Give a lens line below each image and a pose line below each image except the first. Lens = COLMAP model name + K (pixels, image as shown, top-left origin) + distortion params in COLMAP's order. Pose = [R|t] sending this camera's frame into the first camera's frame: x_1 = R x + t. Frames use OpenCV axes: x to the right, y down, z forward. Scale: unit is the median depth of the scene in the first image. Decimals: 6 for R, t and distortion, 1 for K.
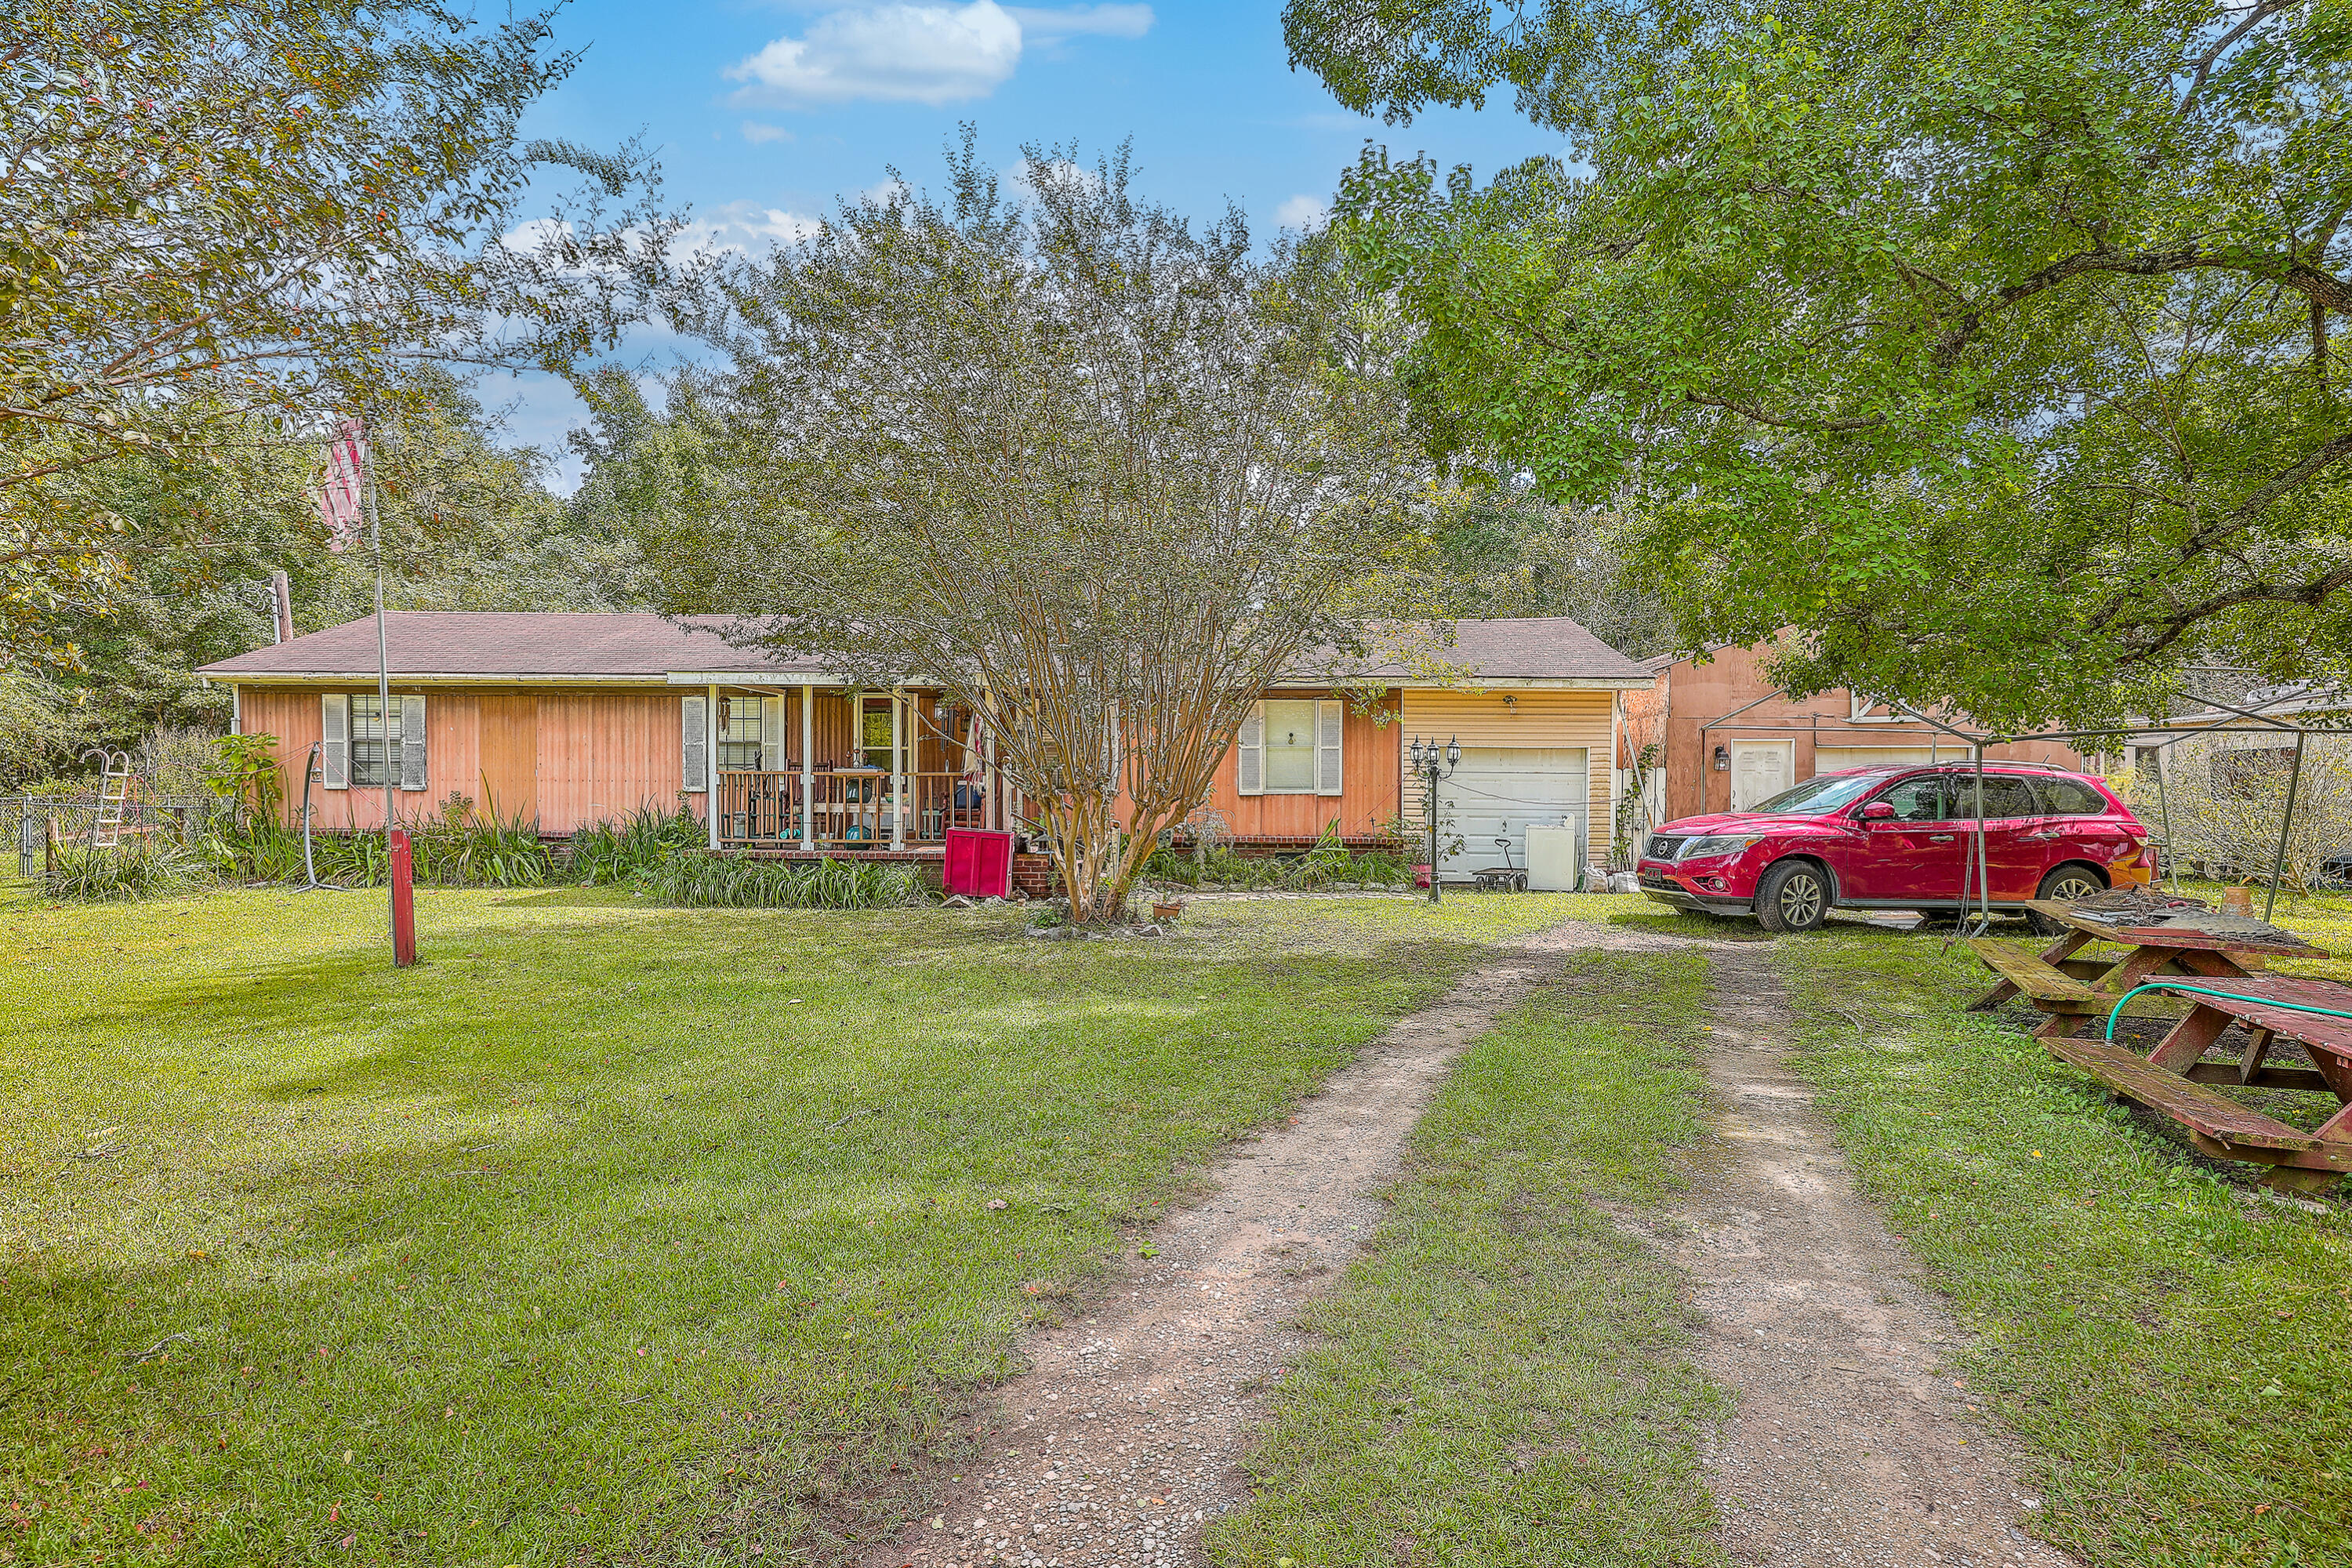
lens RADIAL K [[1213.6, 0, 1177.8], [0, 1213.6, 825.6], [0, 0, 1]] dist [-0.000495, 0.000286]
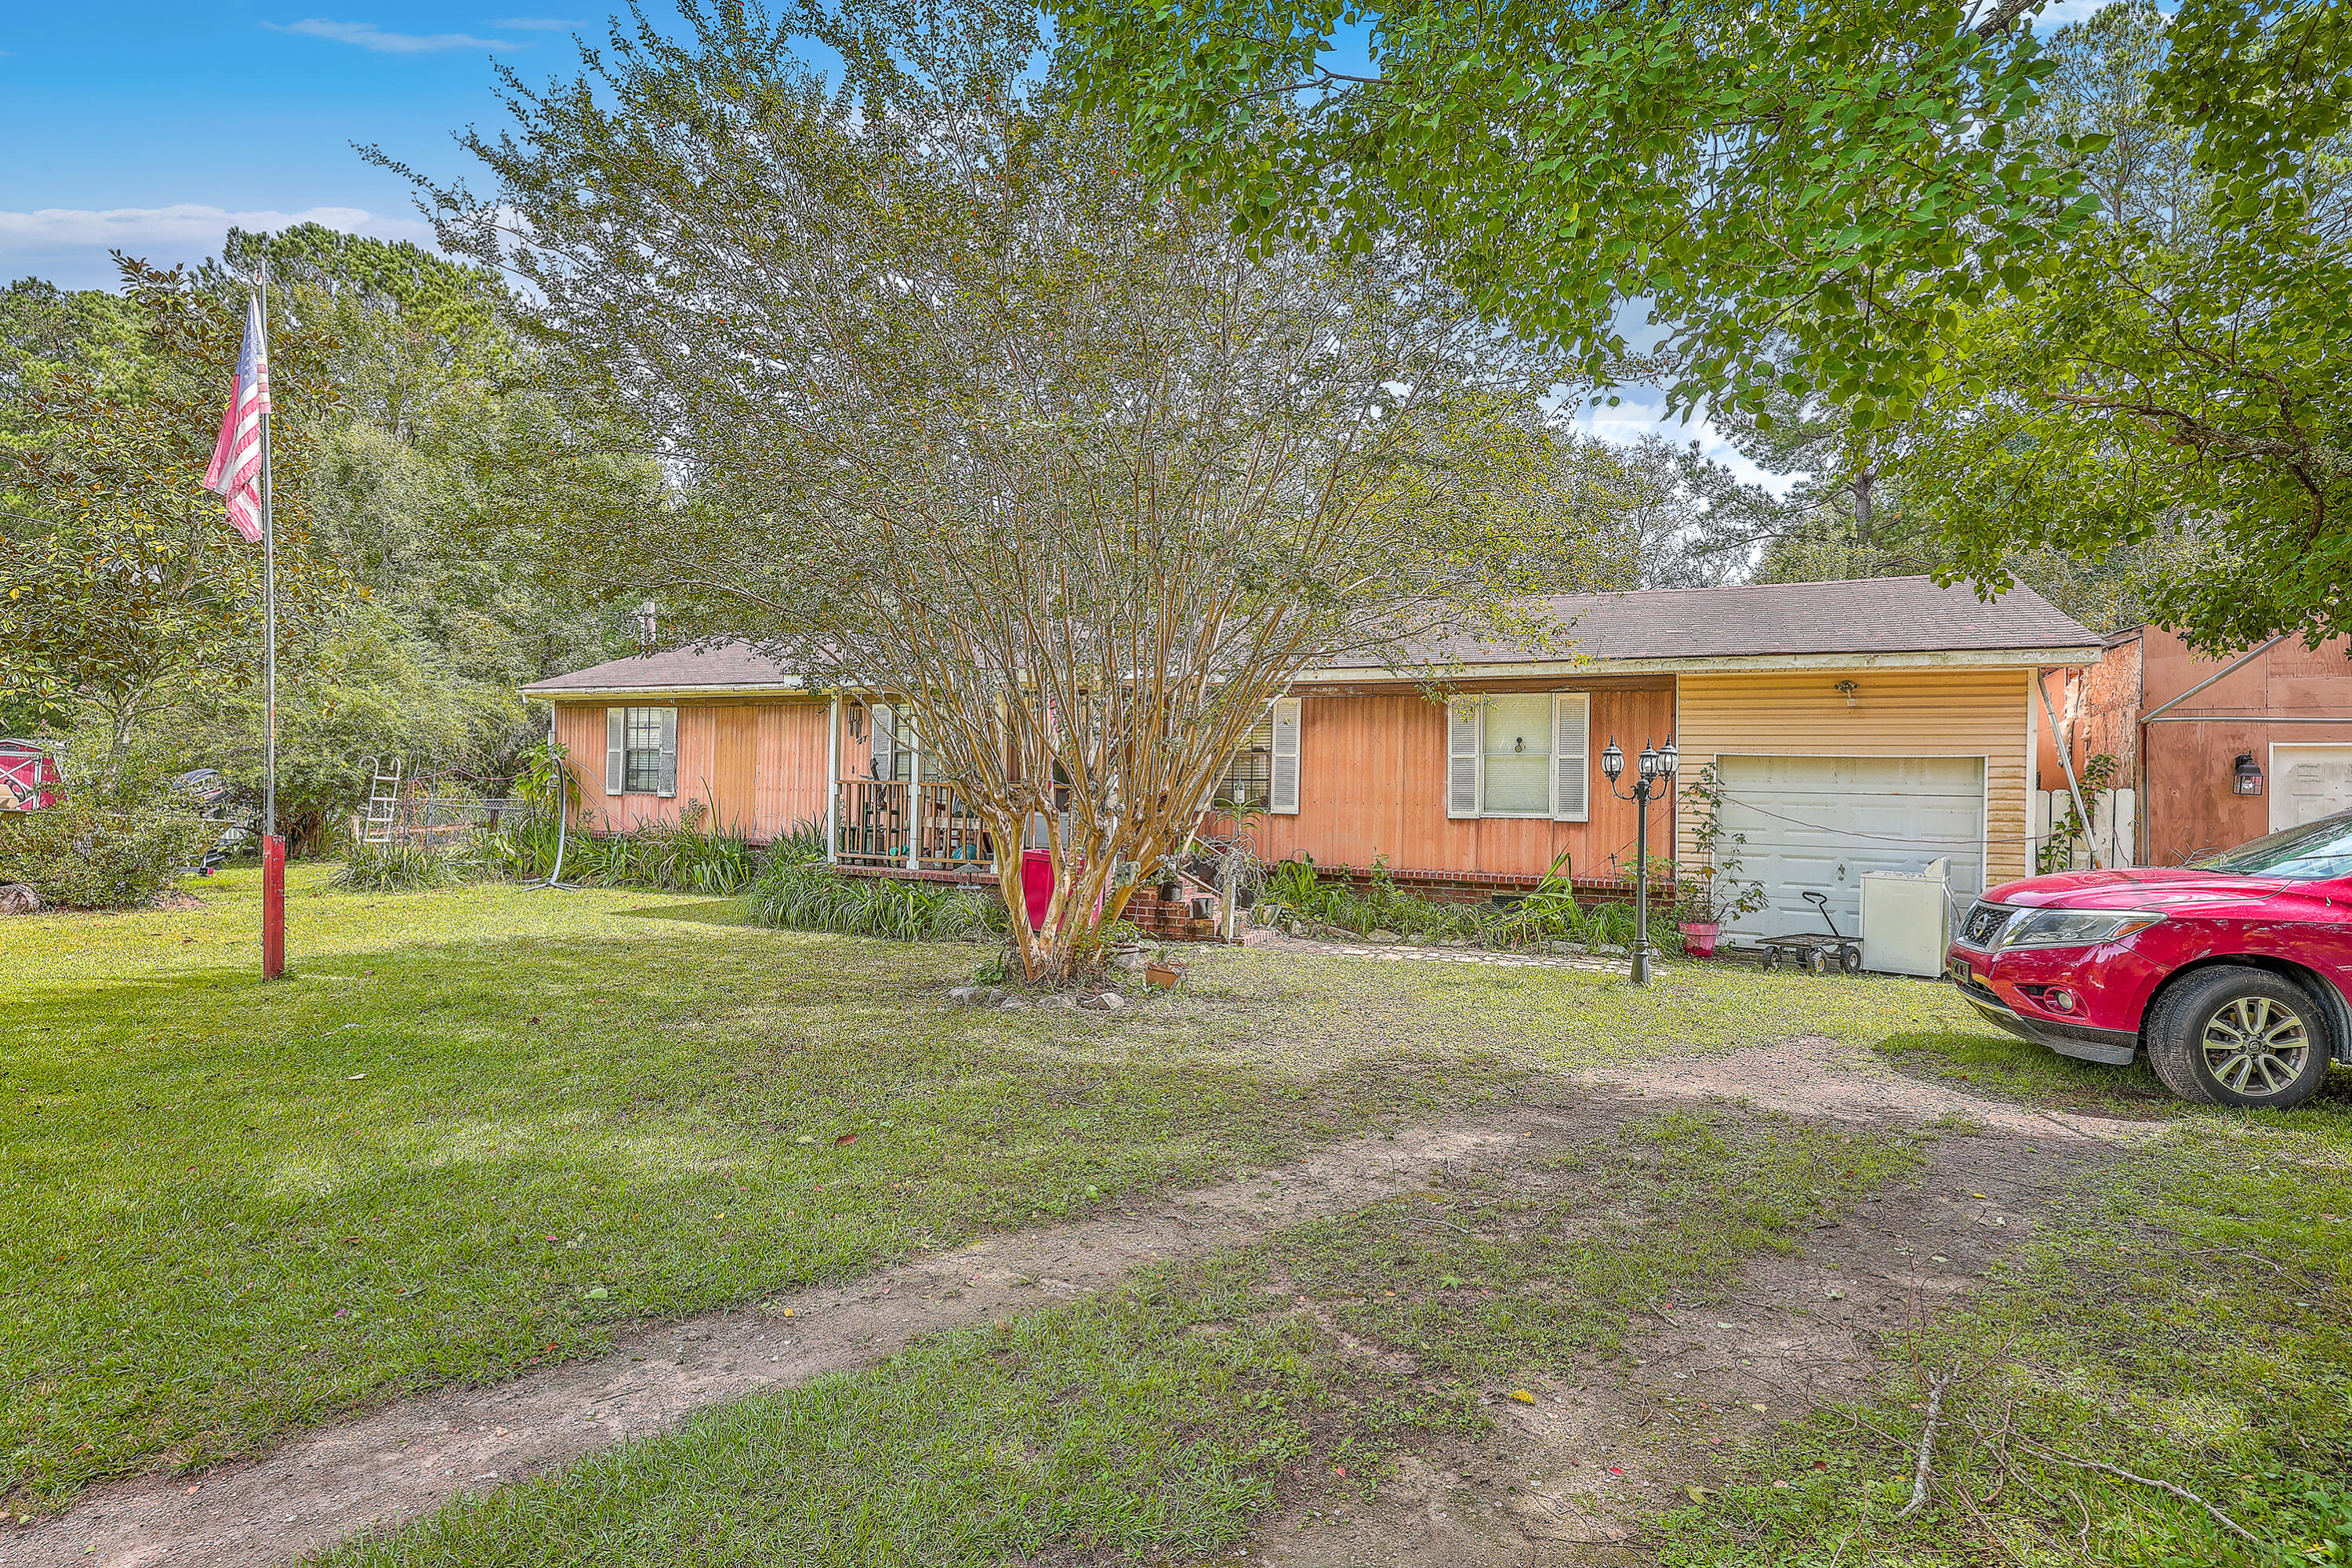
lens RADIAL K [[1201.8, 0, 1176.0], [0, 1201.8, 784.0], [0, 0, 1]] dist [0.002923, 0.000744]
pose [[0.912771, 0.009616, -0.408358, 0.204653], [-0.029603, 0.998651, -0.042654, -0.009101], [0.407397, 0.051022, 0.911825, 0.232871]]
